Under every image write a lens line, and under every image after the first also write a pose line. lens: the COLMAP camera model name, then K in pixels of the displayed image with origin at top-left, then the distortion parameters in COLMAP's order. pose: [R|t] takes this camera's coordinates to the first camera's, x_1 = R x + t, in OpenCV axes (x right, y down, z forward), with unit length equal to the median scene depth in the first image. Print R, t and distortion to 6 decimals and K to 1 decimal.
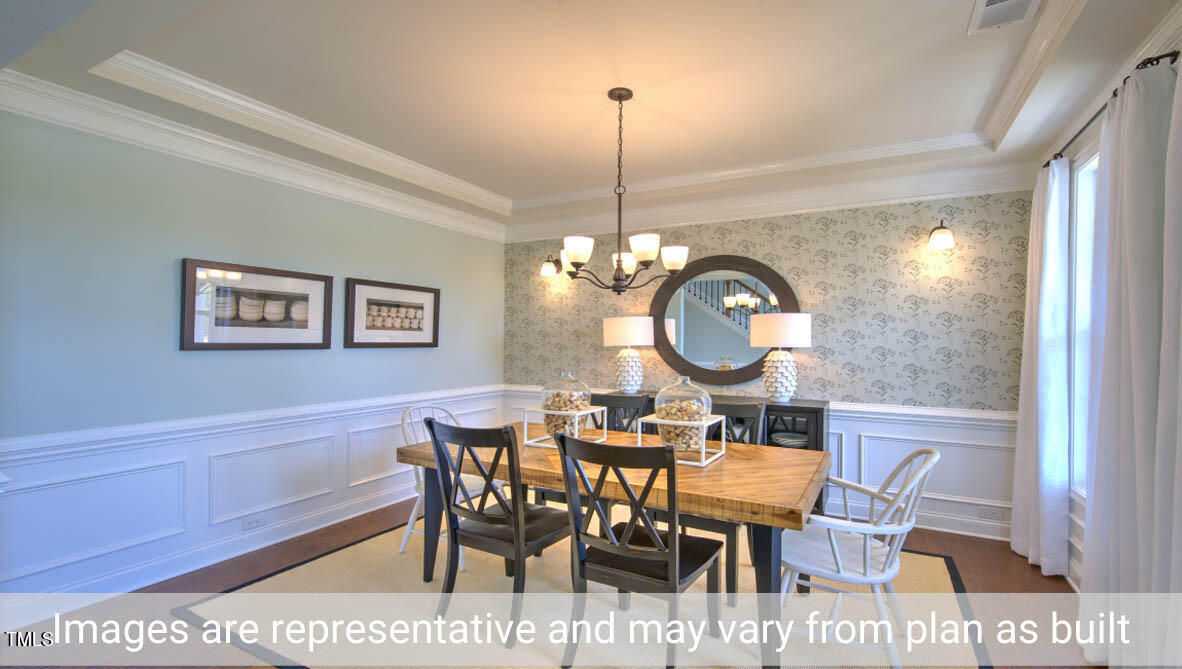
lens RADIAL K [[521.2, 0, 594.9], [0, 521.2, 343.3], [0, 0, 1]] dist [0.002627, -0.002155]
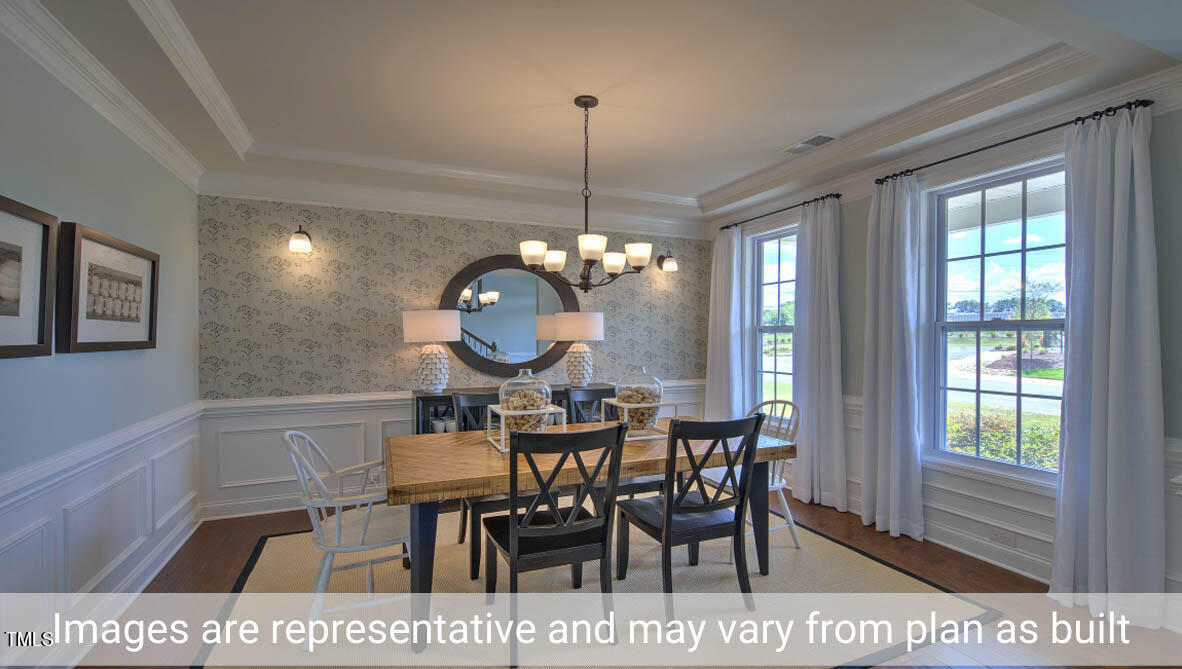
lens RADIAL K [[521.2, 0, 597.1], [0, 521.2, 337.8], [0, 0, 1]] dist [0.002627, -0.002155]
pose [[0.614119, -0.010714, 0.789140, -0.528727], [0.006422, 0.999943, 0.008578, -0.008279], [-0.789187, -0.000200, 0.614153, 0.234204]]
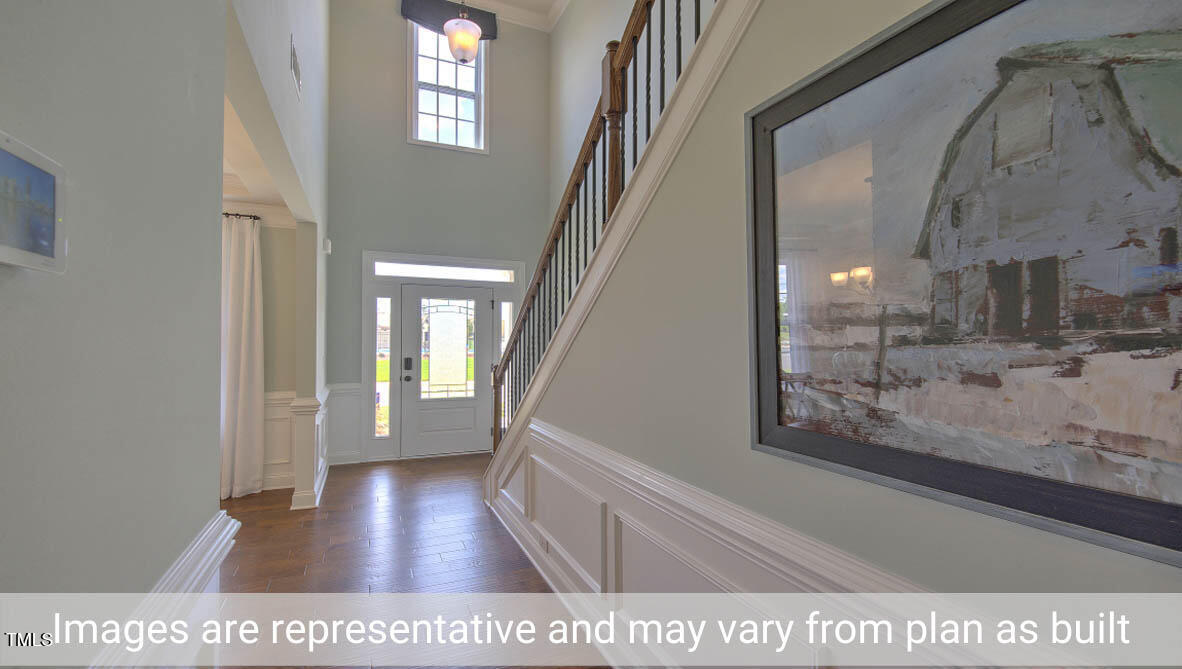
lens RADIAL K [[521.2, 0, 599.9], [0, 521.2, 337.0], [0, 0, 1]] dist [0.002627, -0.002155]
pose [[-0.796720, -0.005355, 0.604324, -0.946711], [-0.010721, 0.999929, -0.005274, -0.011273], [-0.604253, -0.010681, -0.796721, 0.555487]]
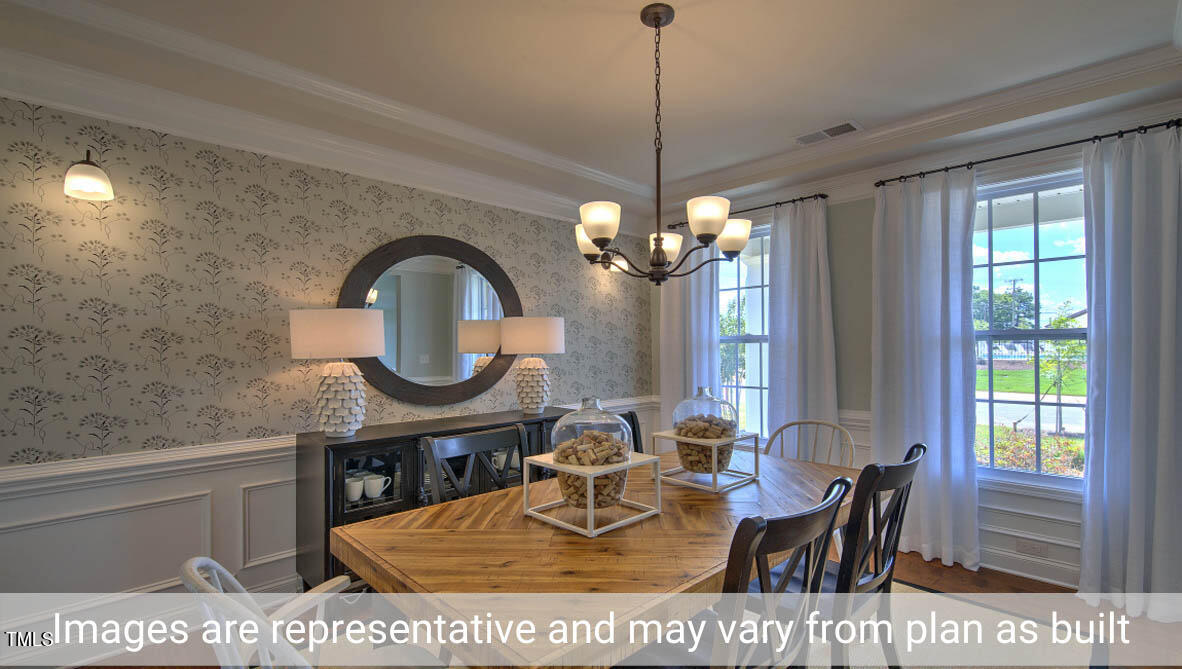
lens RADIAL K [[521.2, 0, 604.0], [0, 521.2, 343.2], [0, 0, 1]] dist [0.002627, -0.002155]
pose [[0.280517, -0.002193, 0.959847, -0.467392], [0.009600, 0.999954, -0.000521, -0.008935], [-0.959801, 0.009361, 0.280525, 0.598747]]
